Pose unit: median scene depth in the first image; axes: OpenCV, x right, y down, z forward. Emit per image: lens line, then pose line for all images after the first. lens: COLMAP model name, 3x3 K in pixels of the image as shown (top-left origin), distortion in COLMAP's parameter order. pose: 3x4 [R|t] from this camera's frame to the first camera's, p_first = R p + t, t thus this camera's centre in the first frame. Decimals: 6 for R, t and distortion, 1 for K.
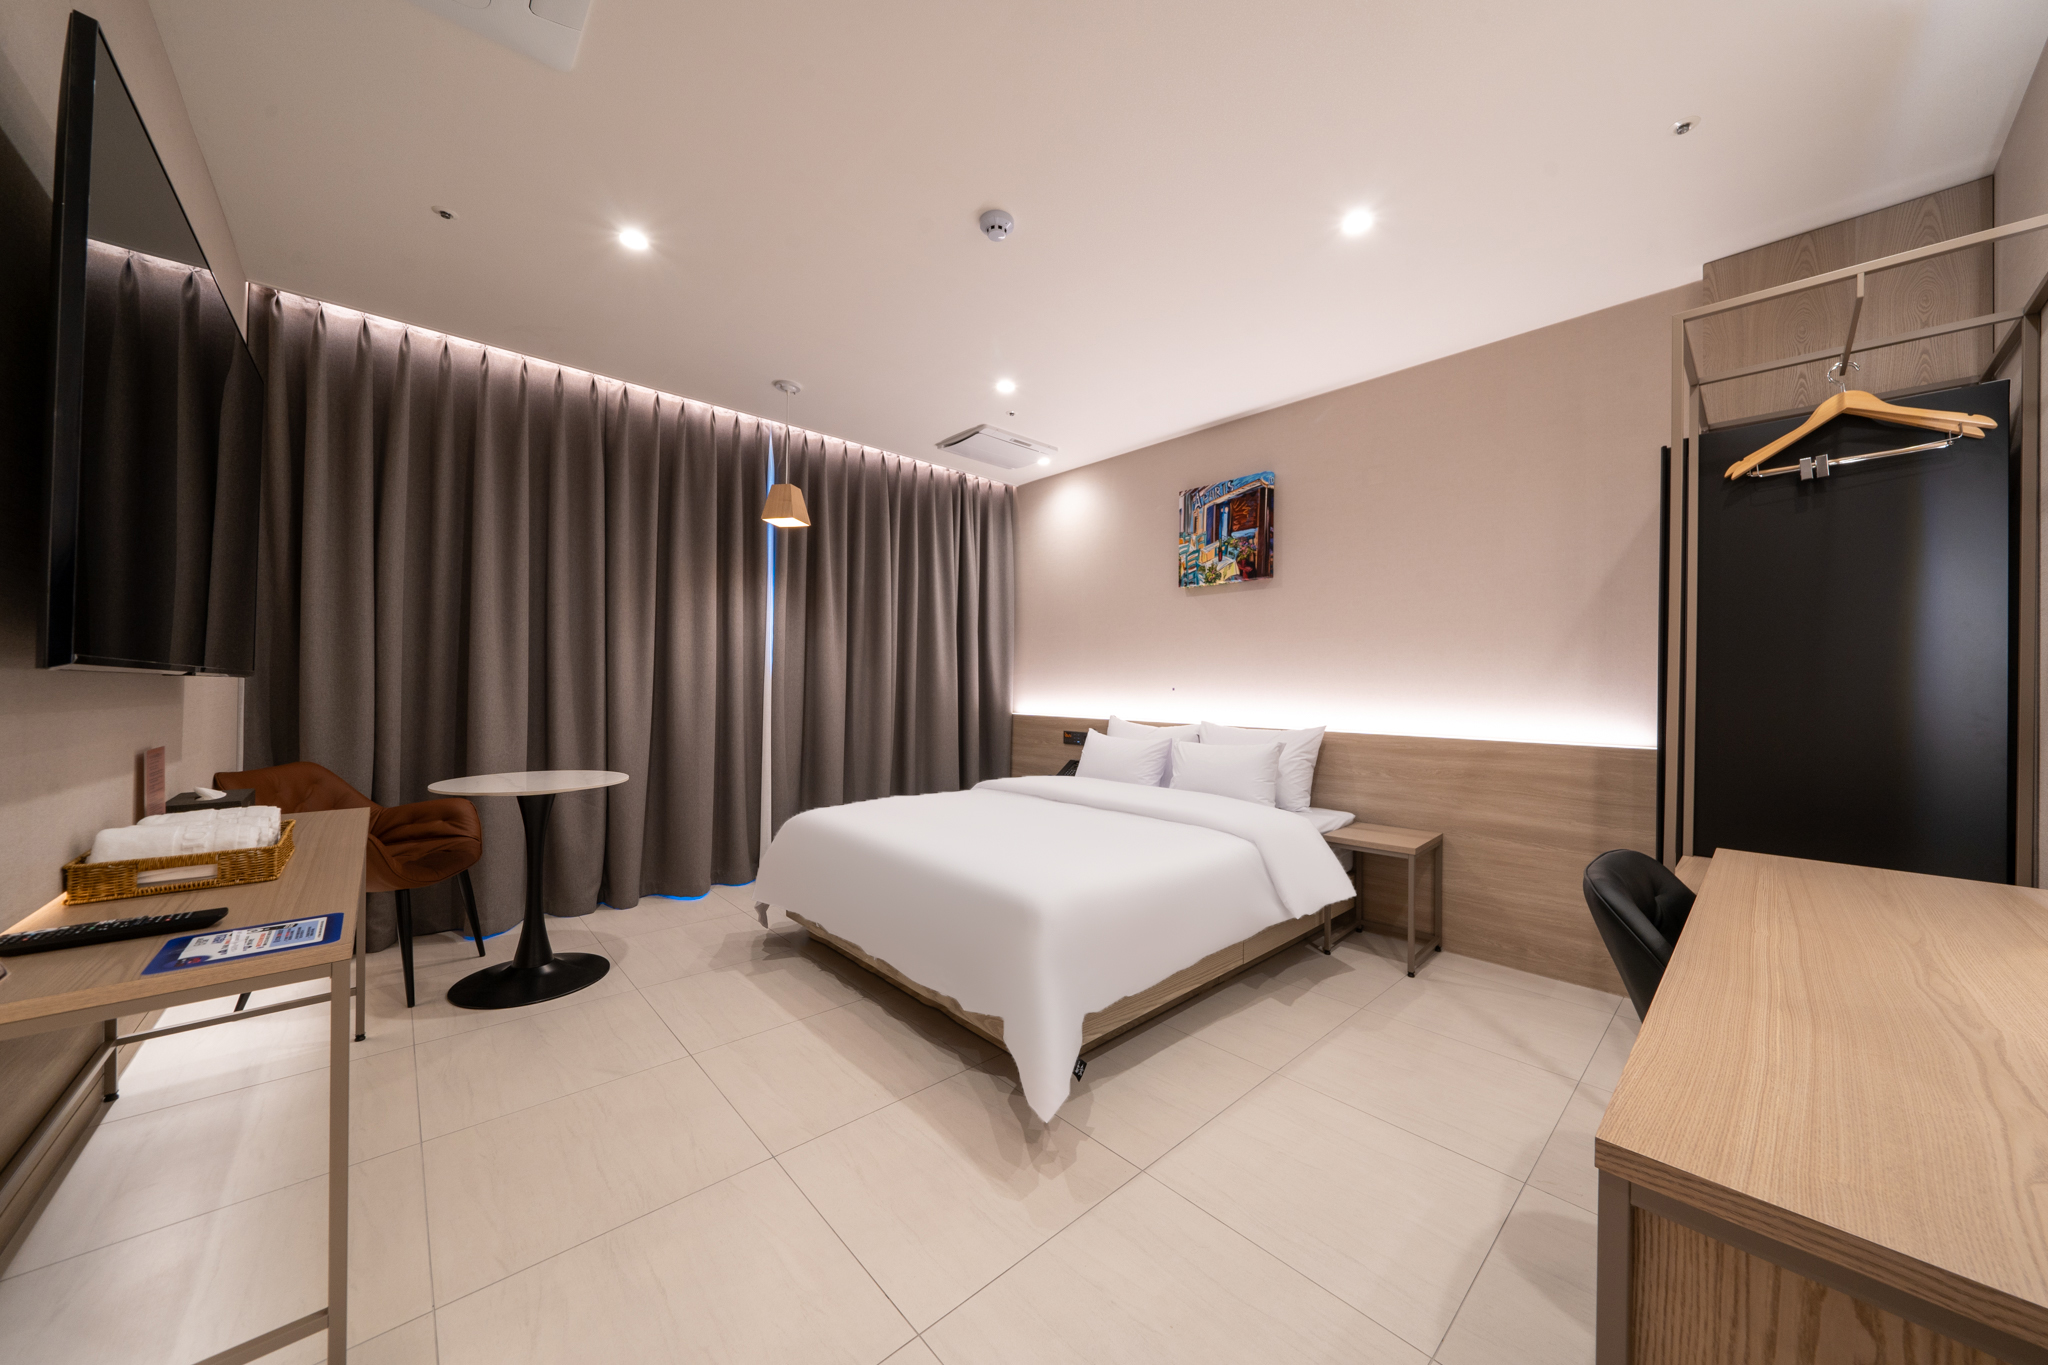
lens RADIAL K [[699.1, 0, 1035.4], [0, 699.1, 682.7], [0, 0, 1]] dist [-0.003316, -0.000254]
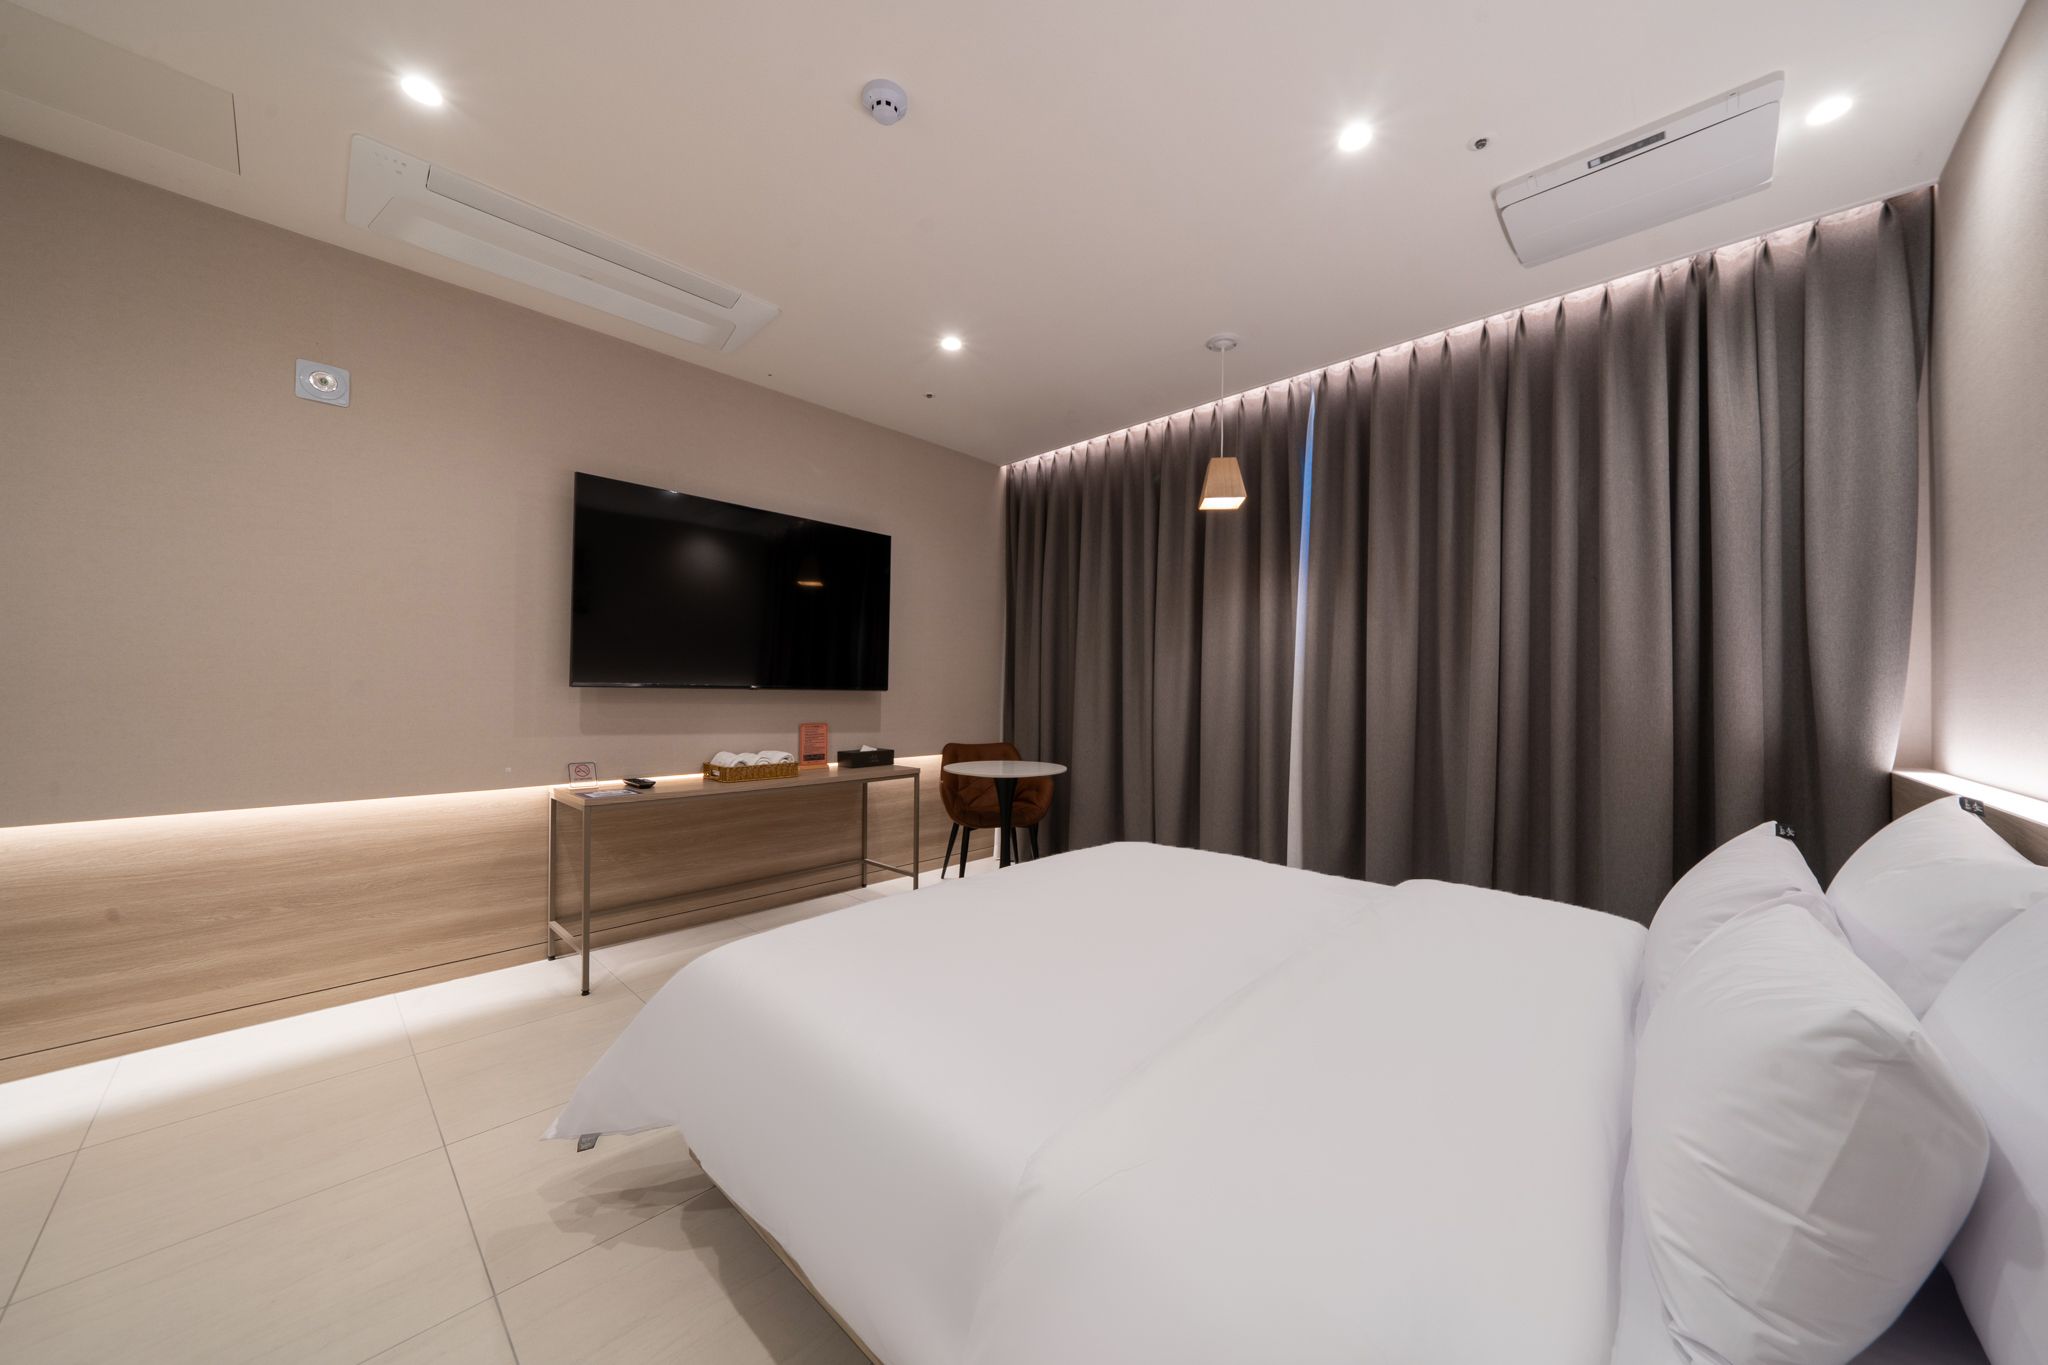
lens RADIAL K [[699.1, 0, 1035.4], [0, 699.1, 682.7], [0, 0, 1]] dist [-0.003316, -0.000254]
pose [[0.074151, -0.018976, -0.997066, 0.429346], [-0.001705, 0.999815, -0.019155, 0.001887], [0.997246, 0.003120, 0.074105, 0.658755]]
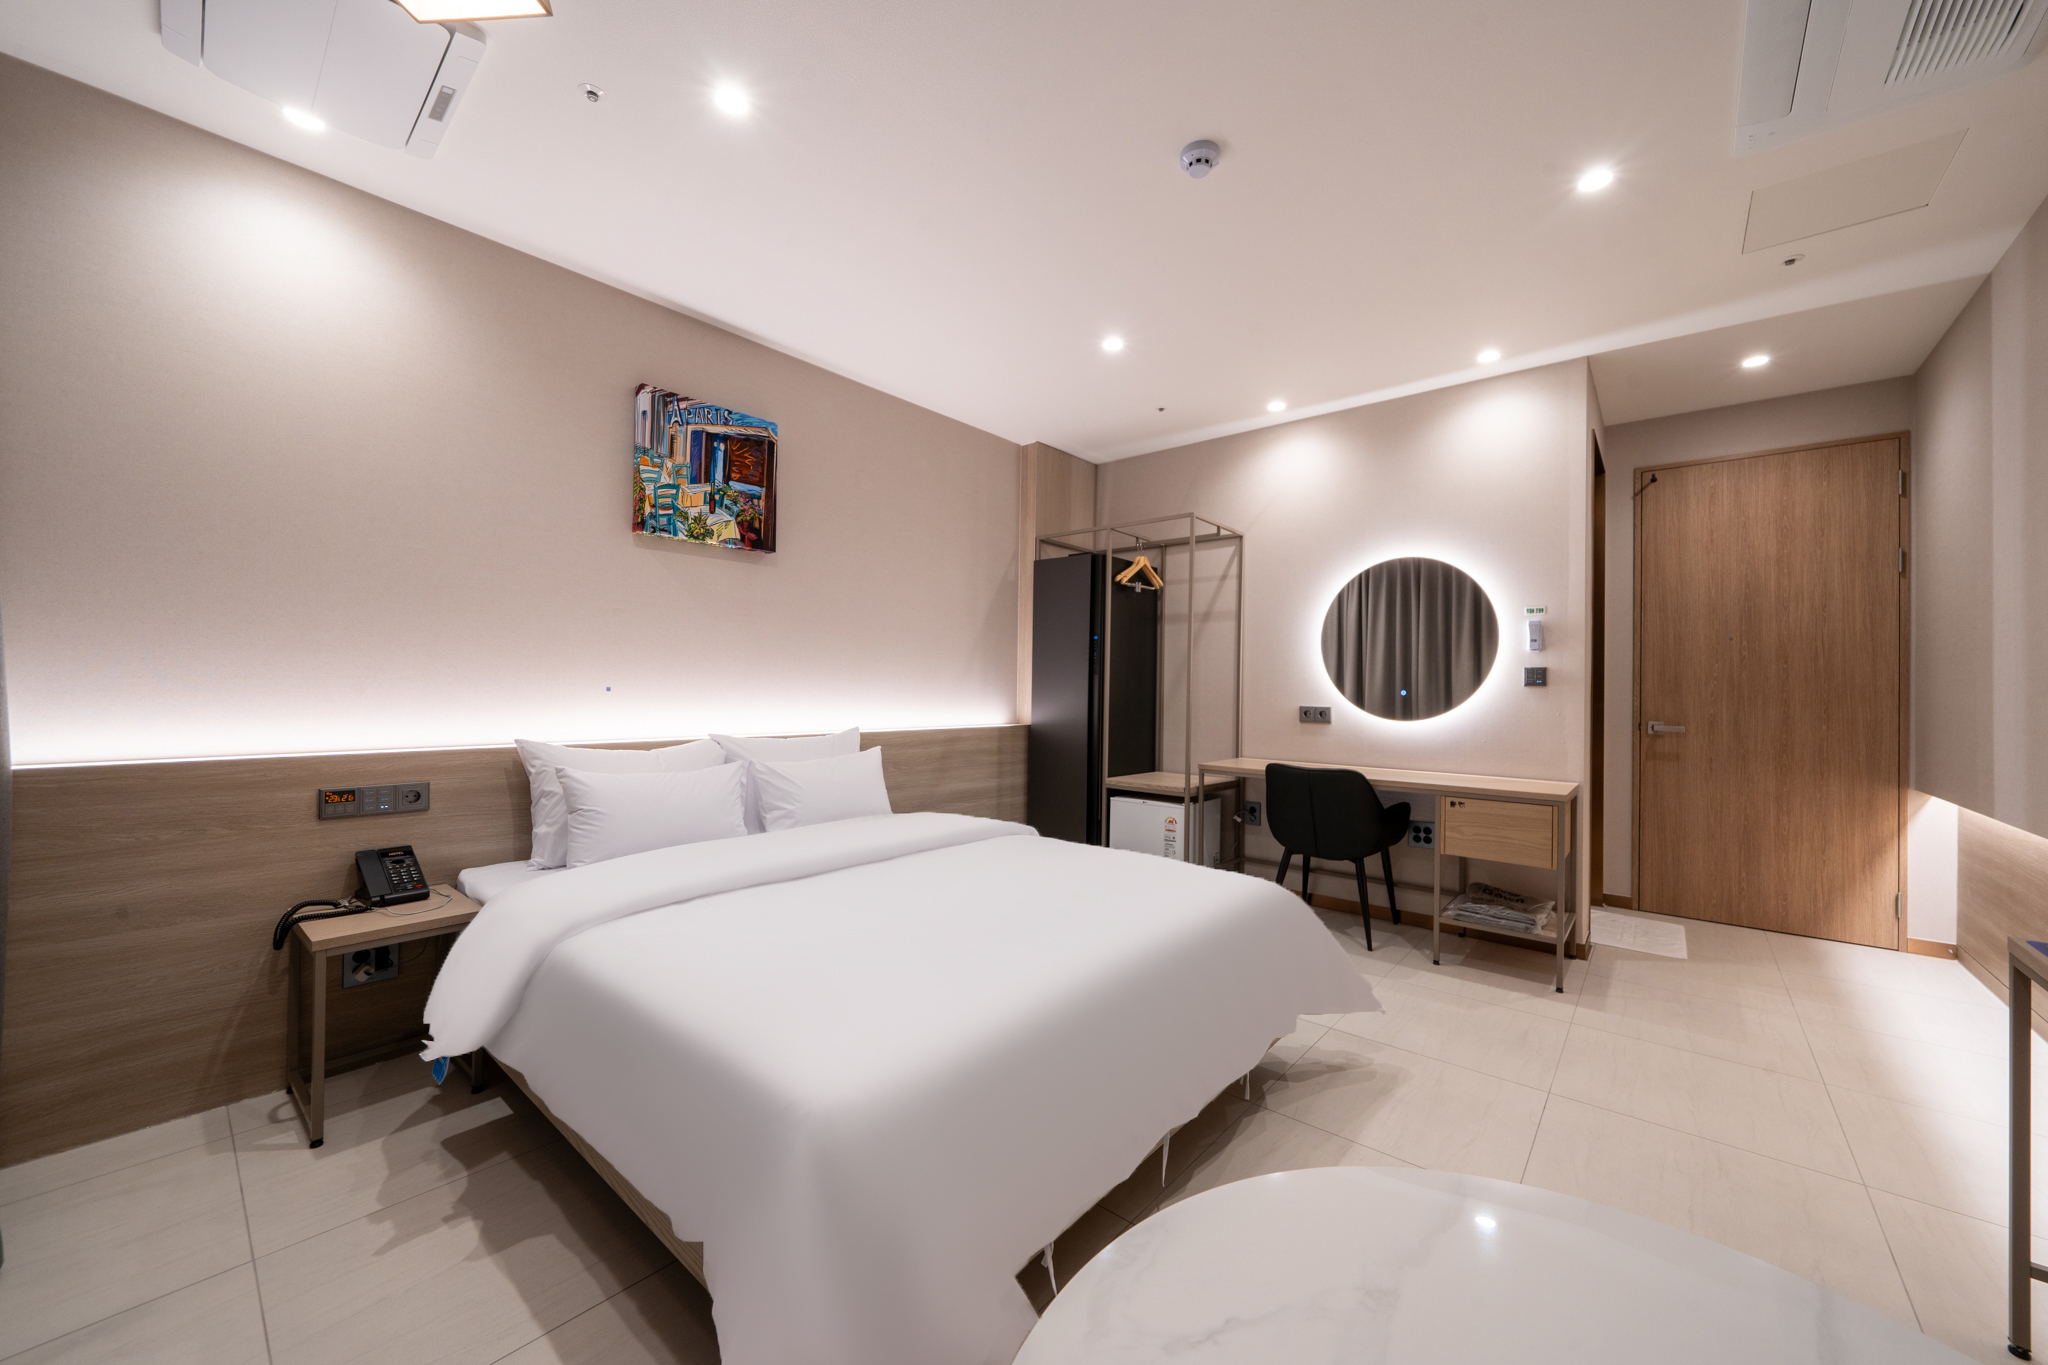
lens RADIAL K [[764.4, 0, 1024.0], [0, 764.4, 682.5], [0, 0, 1]] dist [-0.000788, -0.000027]
pose [[-0.117774, -0.006630, 0.993018, -0.571753], [-0.020910, 0.999773, 0.004195, -0.007875], [-0.992820, -0.020270, -0.117886, 0.776556]]
